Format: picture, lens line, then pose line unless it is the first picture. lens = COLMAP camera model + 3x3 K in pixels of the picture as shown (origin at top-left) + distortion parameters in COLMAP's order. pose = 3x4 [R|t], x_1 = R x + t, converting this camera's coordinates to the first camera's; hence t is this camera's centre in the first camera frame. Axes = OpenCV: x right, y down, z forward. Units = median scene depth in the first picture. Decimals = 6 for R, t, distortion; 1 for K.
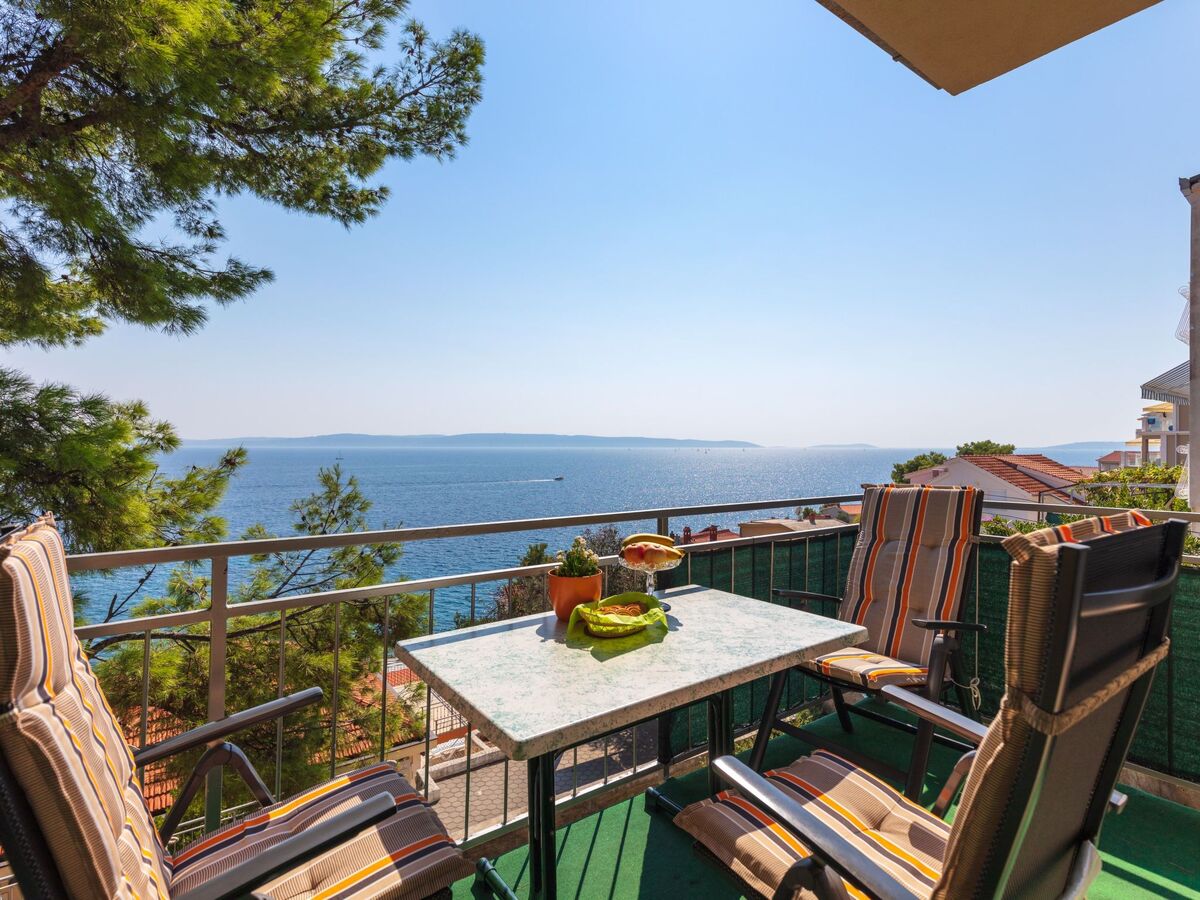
lens RADIAL K [[603.3, 0, 600.0], [0, 603.3, 450.0], [0, 0, 1]] dist [0.004090, 0.000093]
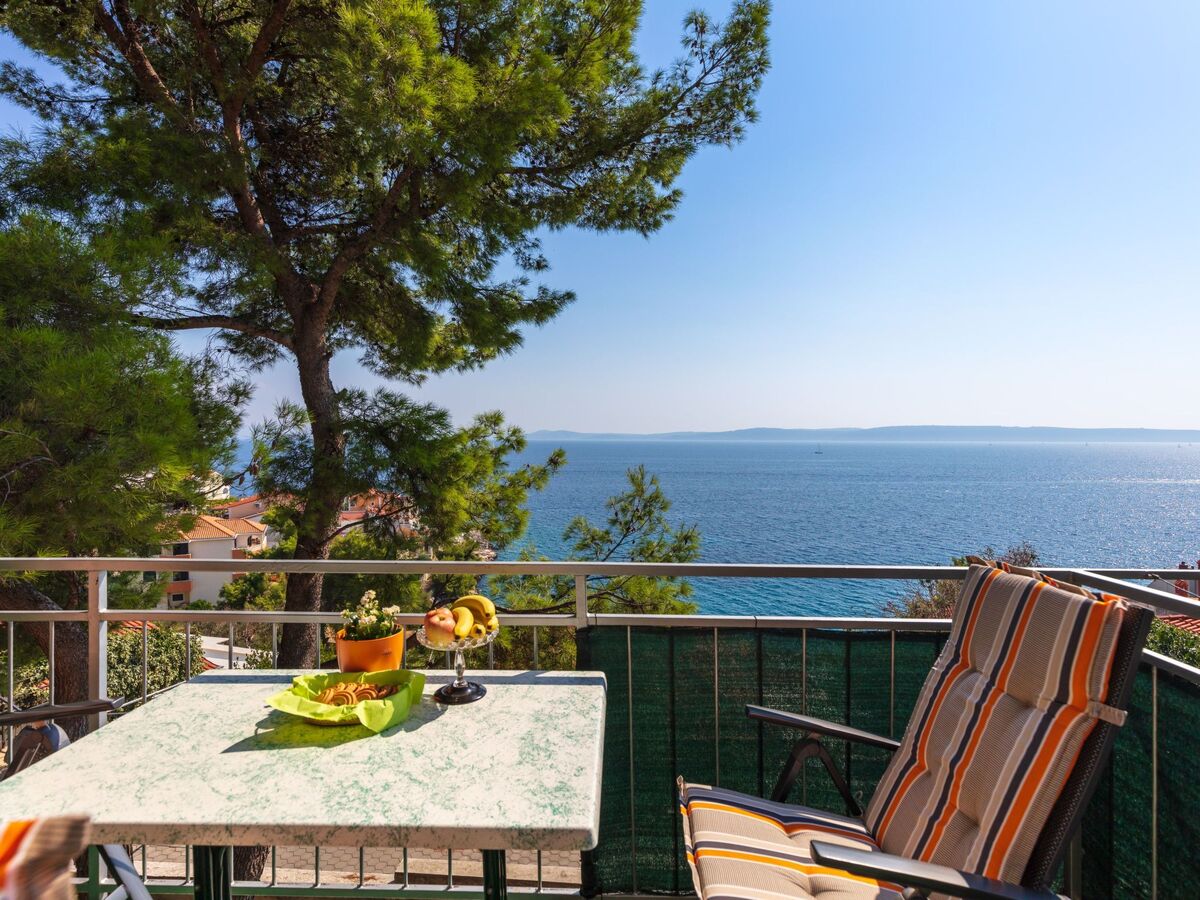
lens RADIAL K [[614.5, 0, 600.0], [0, 614.5, 450.0], [0, 0, 1]] dist [0.000902, 0.000455]
pose [[0.795098, 0.010411, -0.606391, 0.171722], [-0.004447, 0.999926, 0.011336, -0.015582], [0.606464, -0.006316, 0.795086, 0.116412]]
